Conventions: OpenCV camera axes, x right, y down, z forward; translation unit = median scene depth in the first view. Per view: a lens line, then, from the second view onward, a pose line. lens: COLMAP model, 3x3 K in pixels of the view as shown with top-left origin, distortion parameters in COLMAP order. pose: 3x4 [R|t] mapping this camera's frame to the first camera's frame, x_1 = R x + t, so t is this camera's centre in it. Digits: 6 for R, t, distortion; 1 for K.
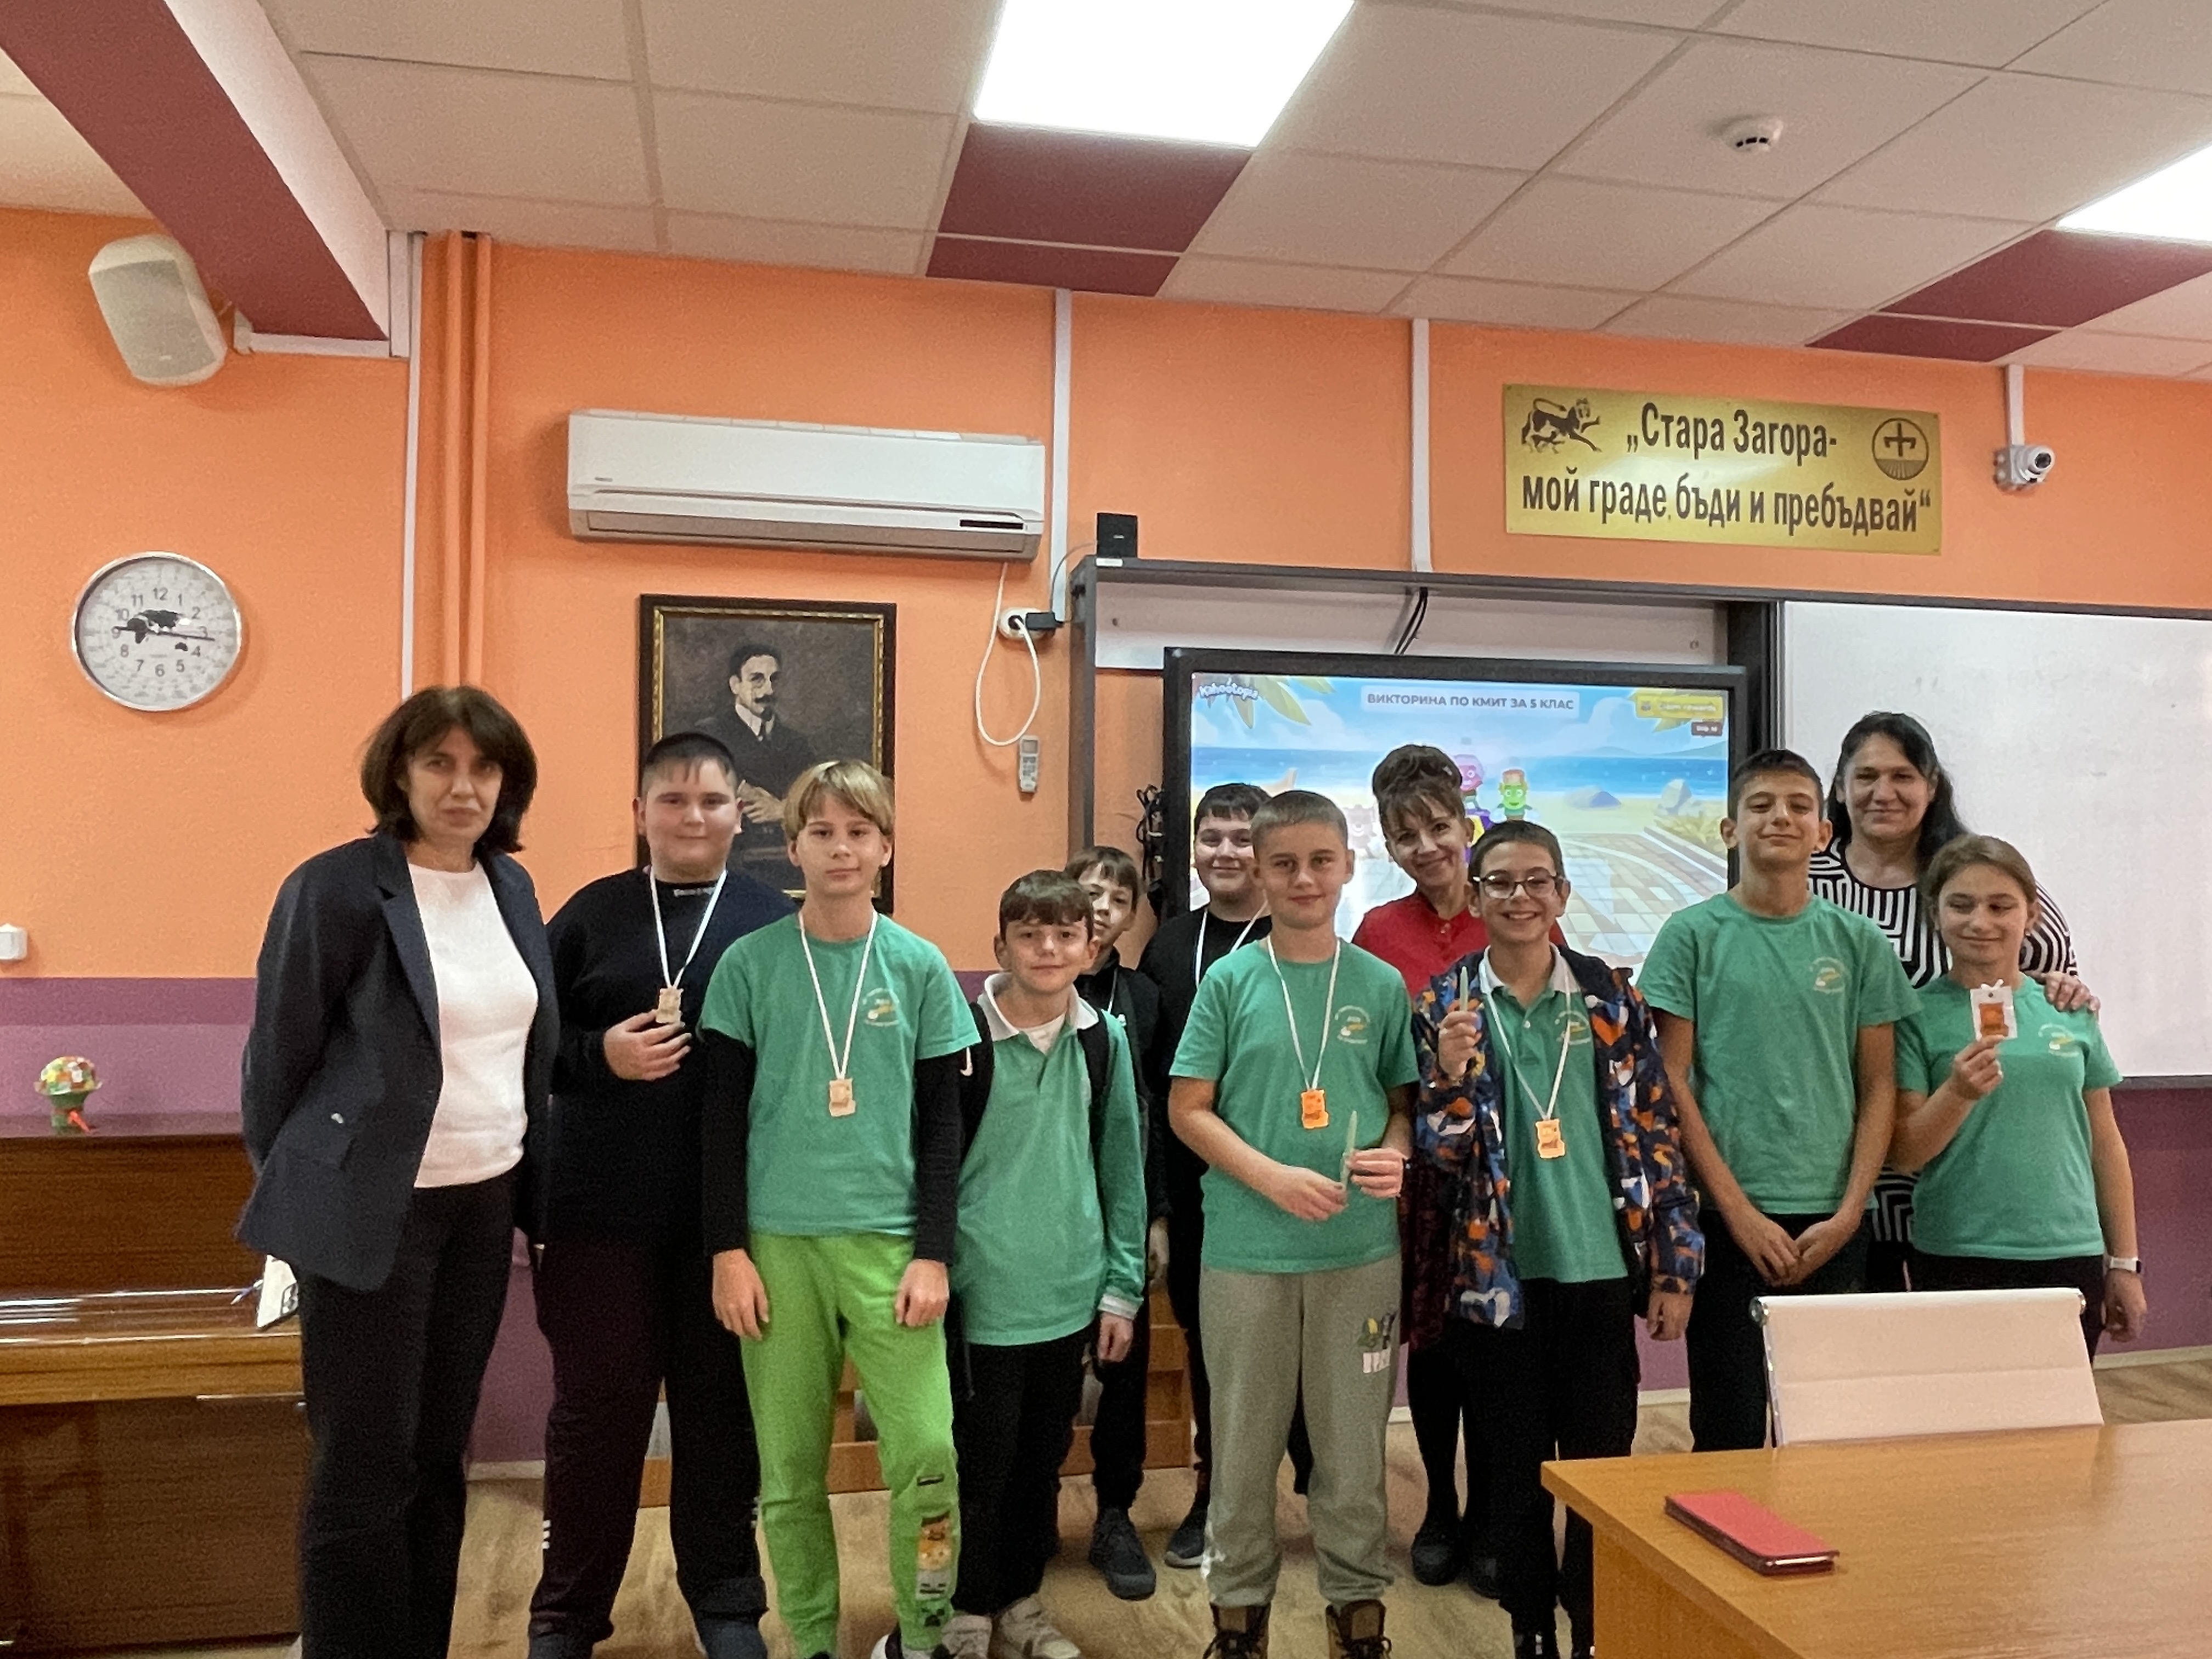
lens RADIAL K [[1692.0, 0, 1110.2], [0, 1692.0, 816.3], [0, 0, 1]] dist [0.011367, -0.024648]
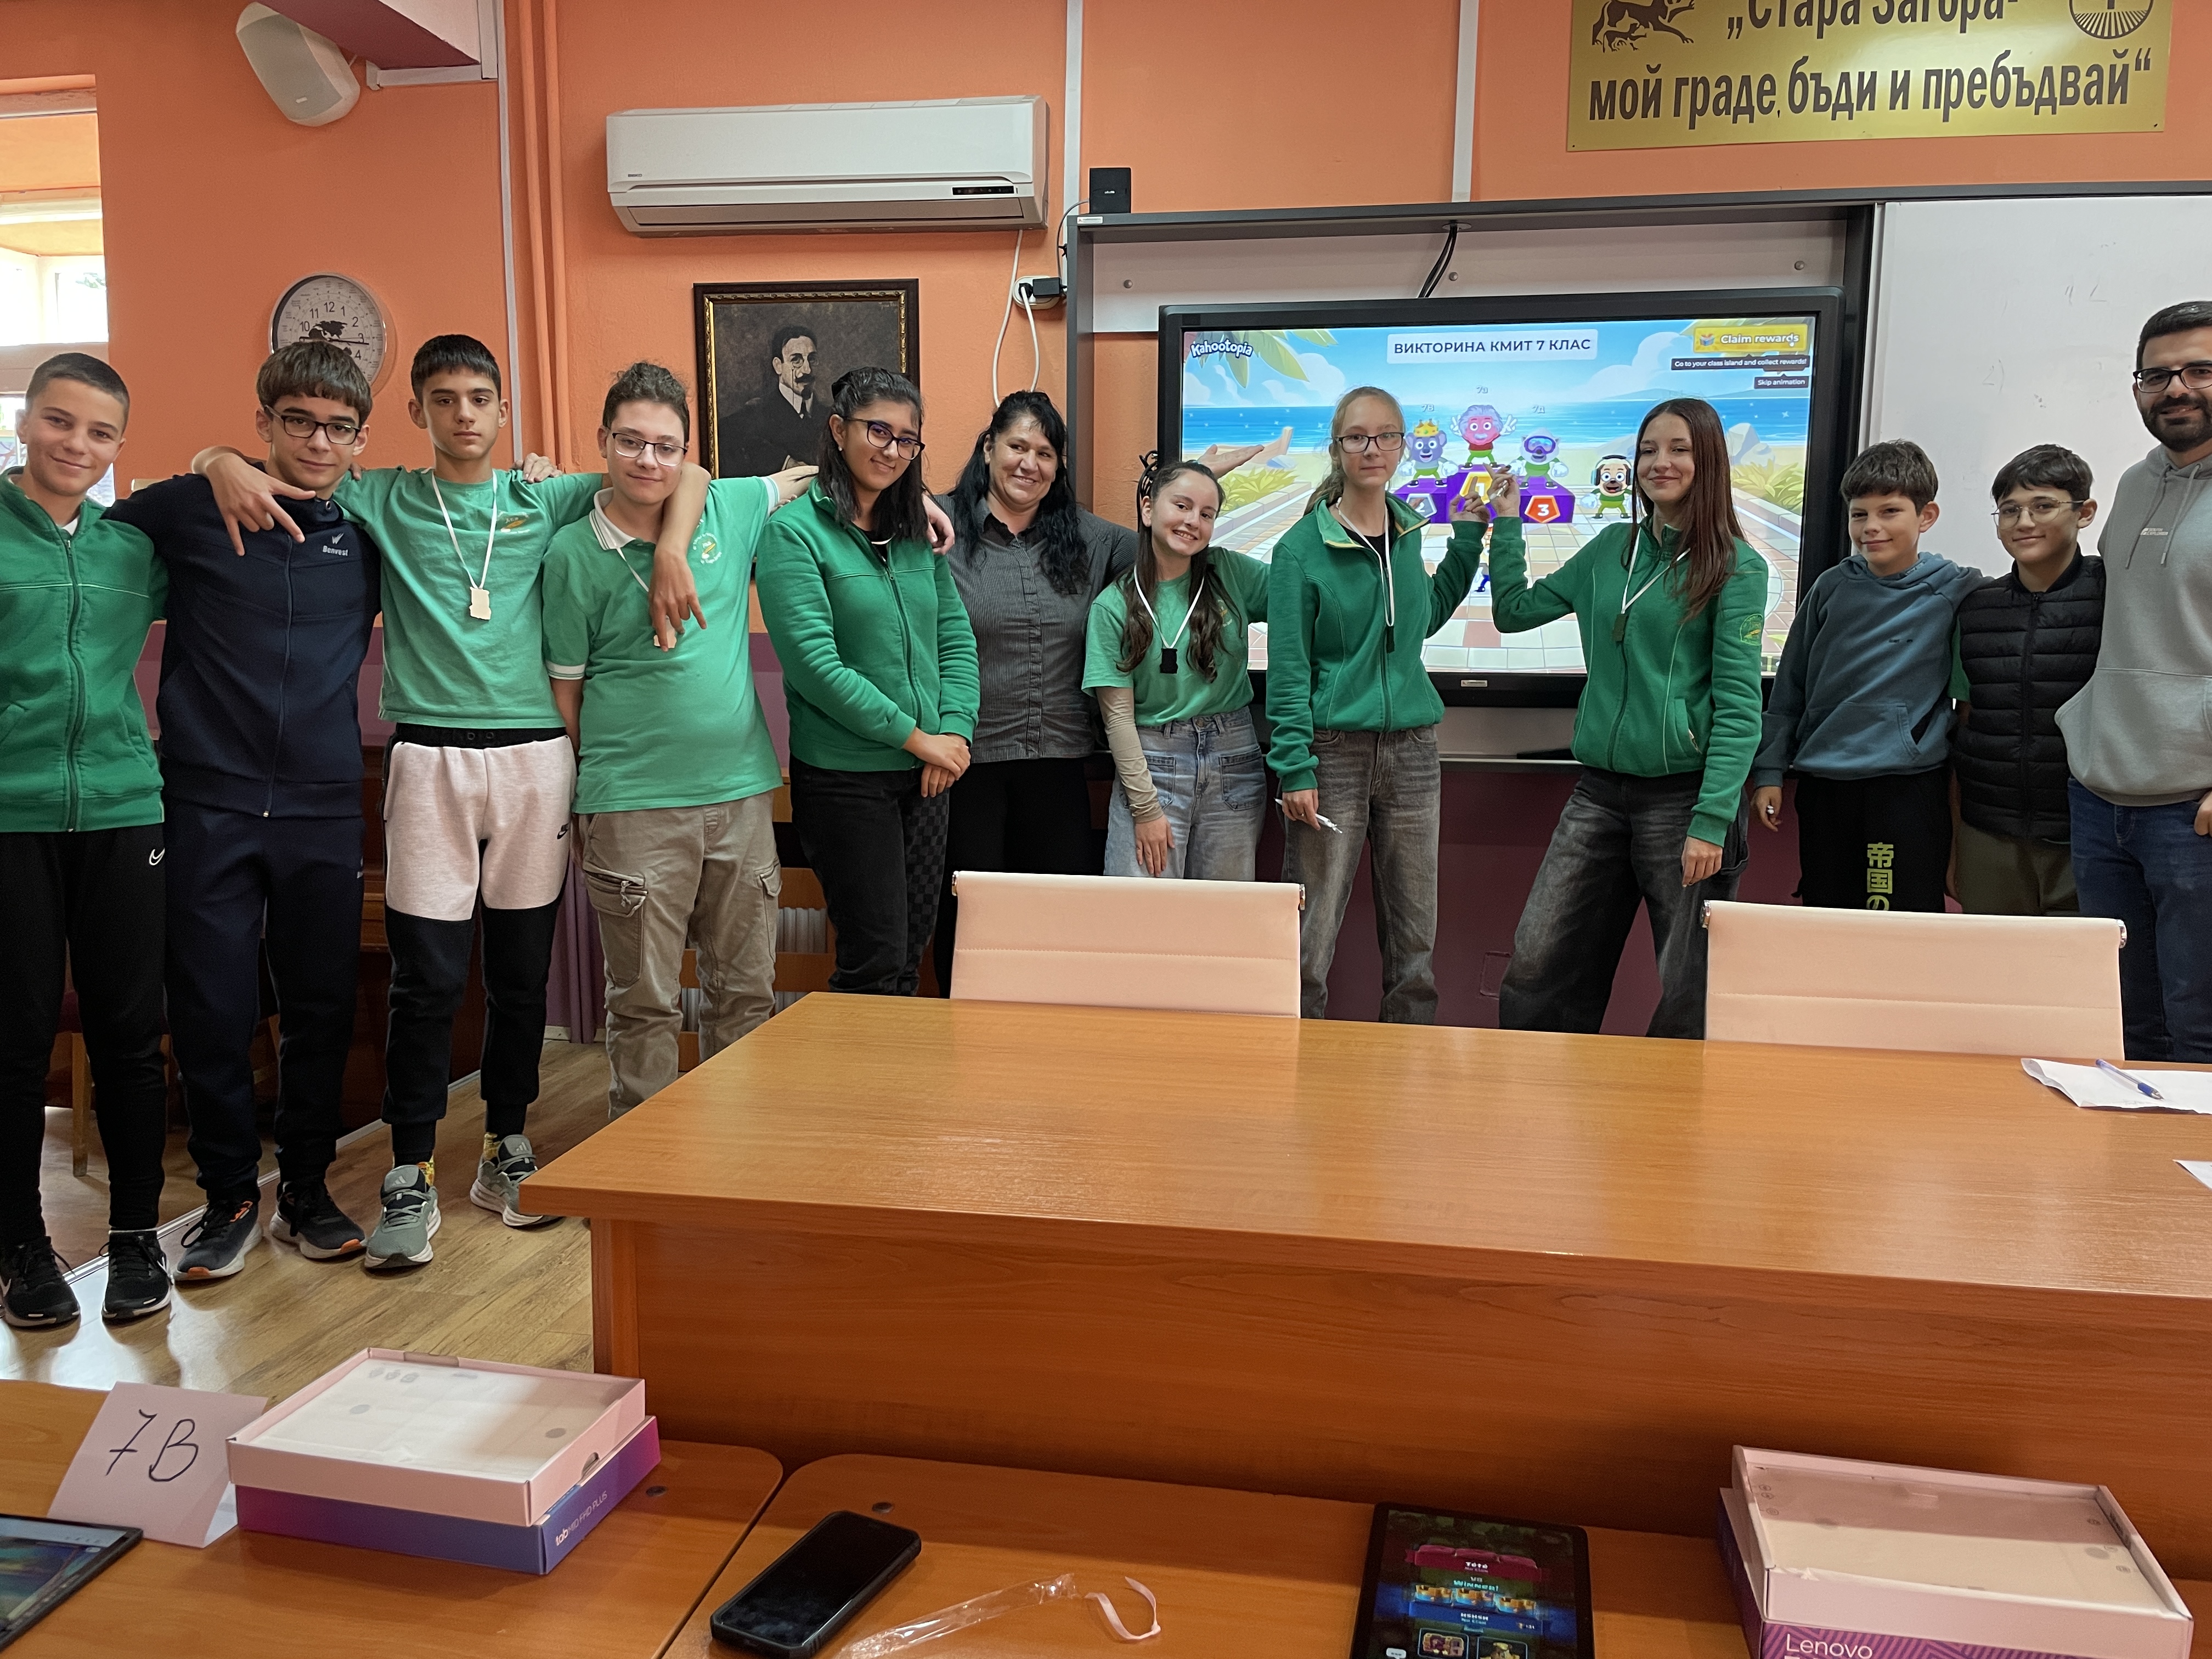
lens RADIAL K [[1681.8, 0, 1125.3], [0, 1681.8, 829.9], [0, 0, 1]] dist [0.085066, -0.120333]
pose [[0.930907, 0.047178, -0.362197, 0.369314], [0.011336, 0.987414, 0.157751, 0.044647], [0.365080, -0.150957, 0.918656, 0.027355]]
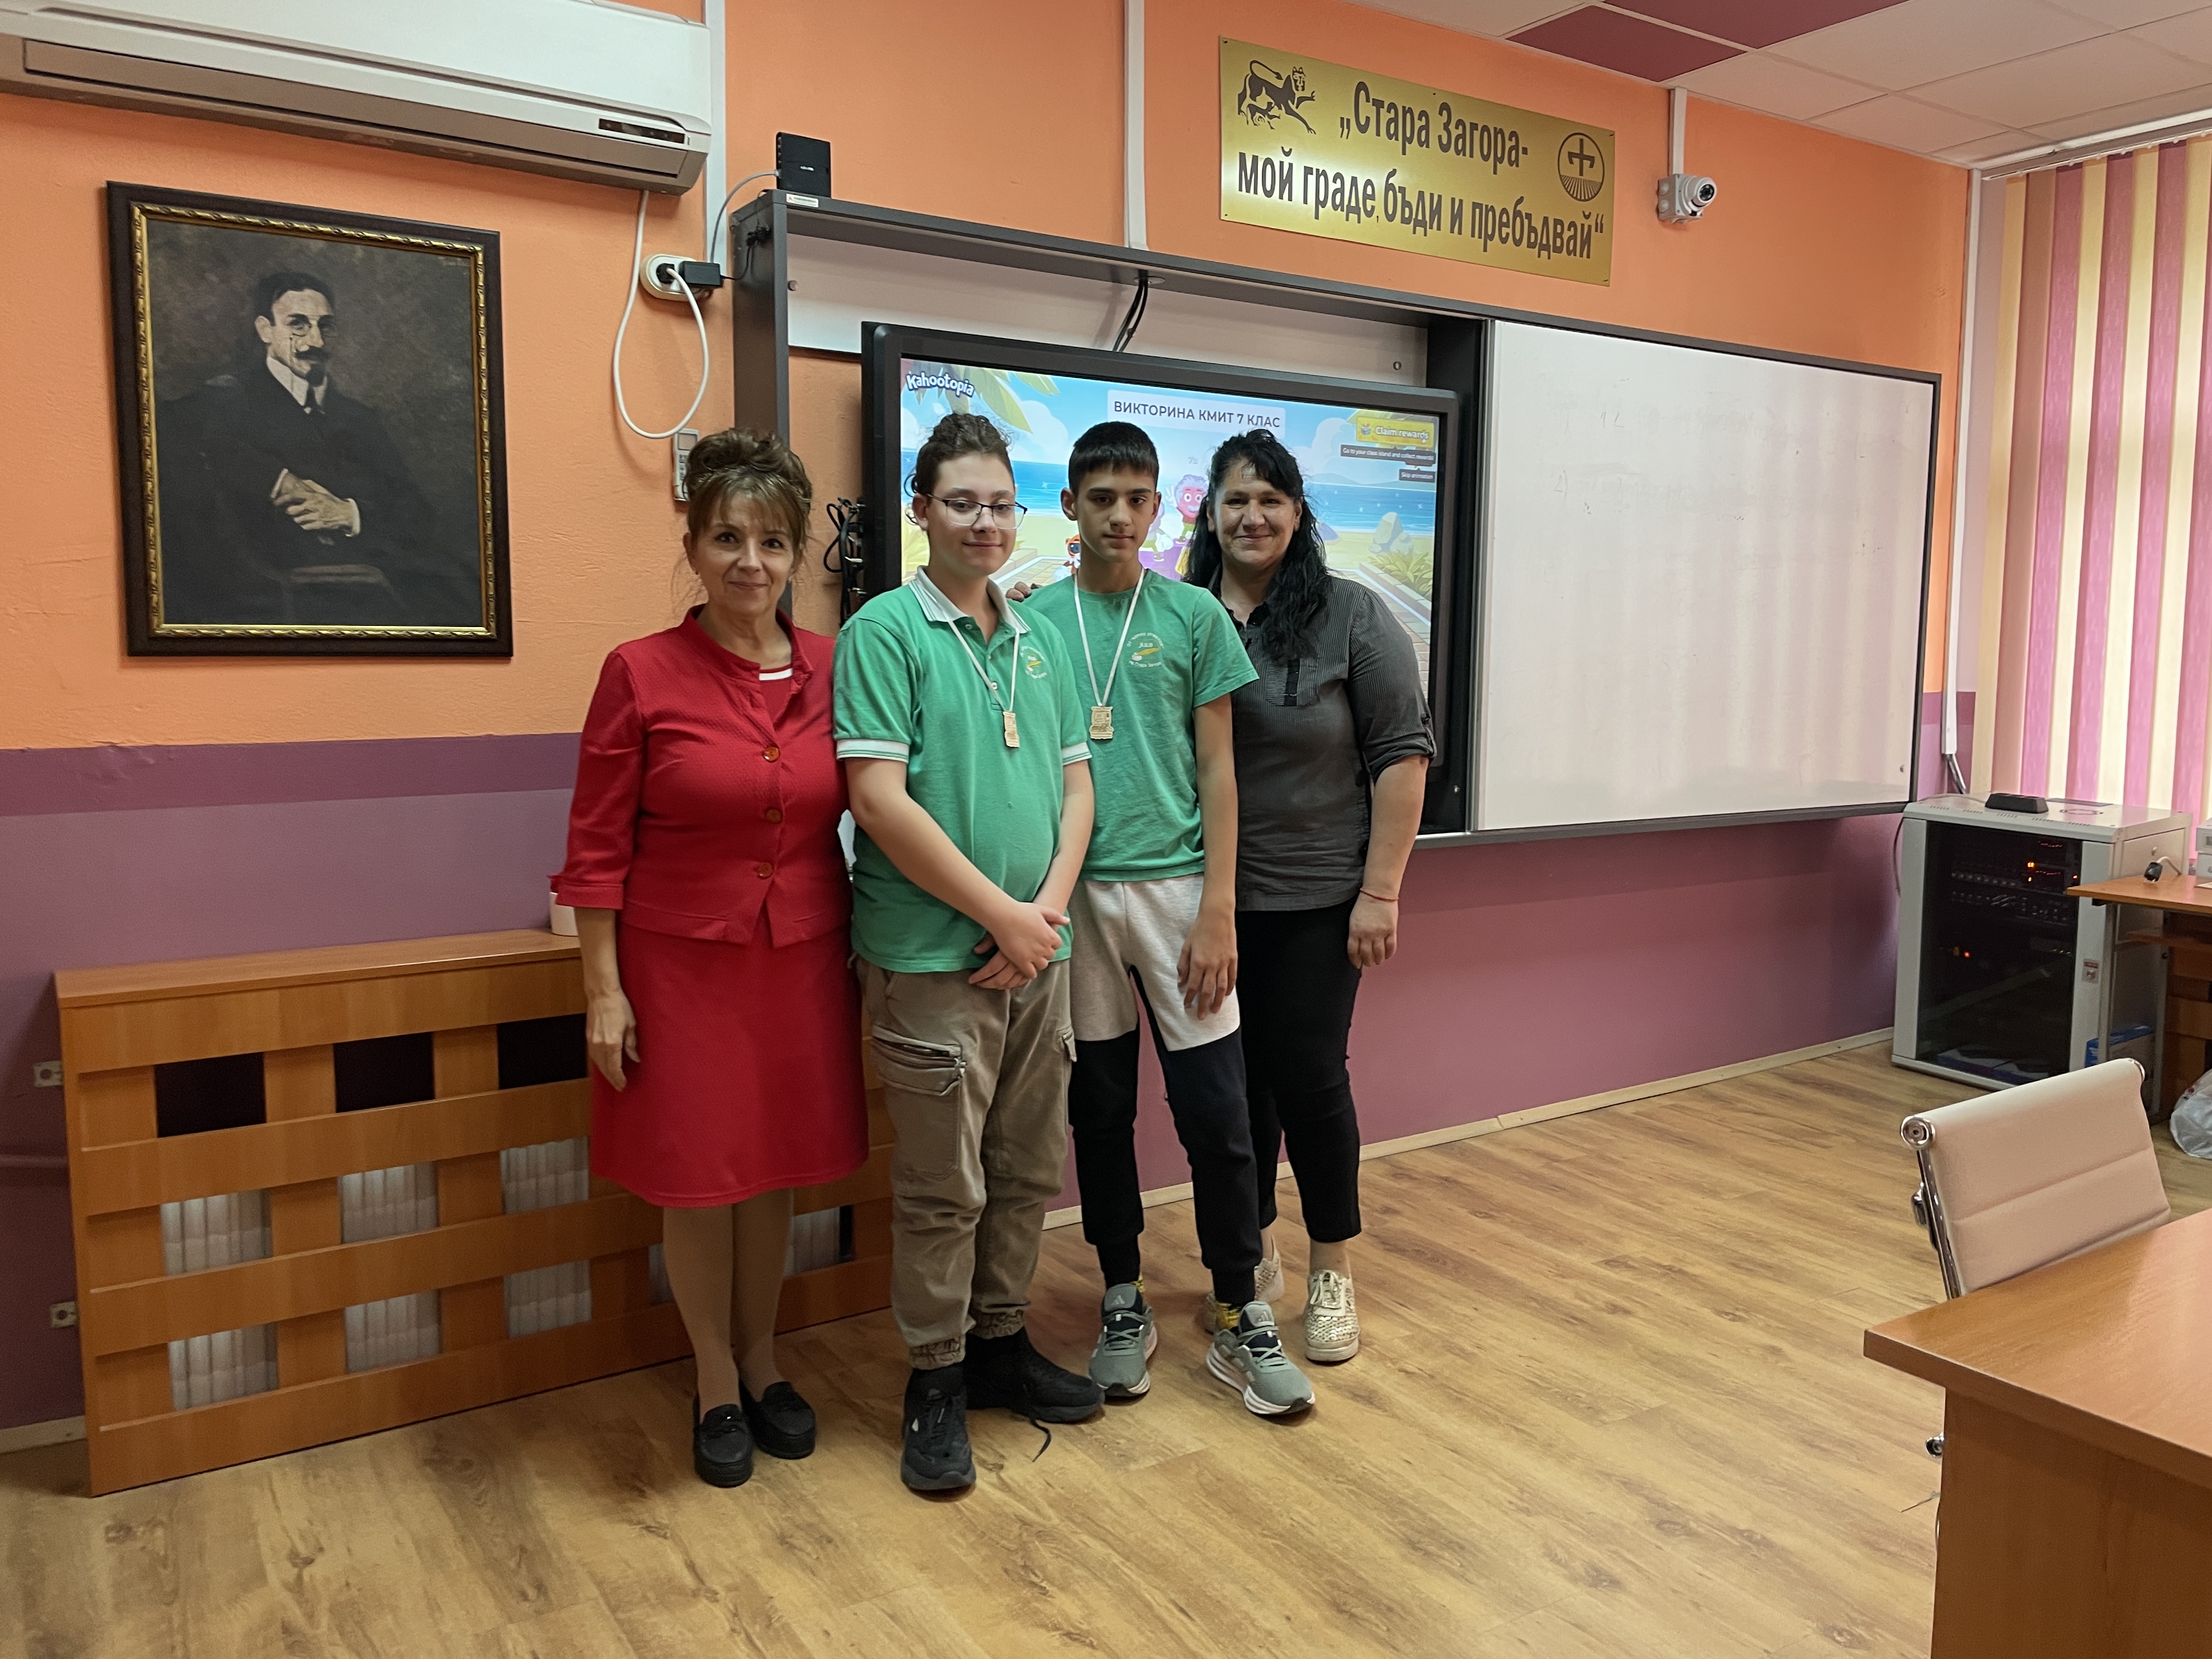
lens RADIAL K [[1682.3, 0, 1127.0], [0, 1682.3, 796.8], [0, 0, 1]] dist [0.084902, -0.118412]
pose [[0.931059, -0.032682, 0.363403, -0.141241], [-0.014751, 0.991795, 0.126988, 0.017685], [-0.364571, -0.123594, 0.922937, 0.180290]]
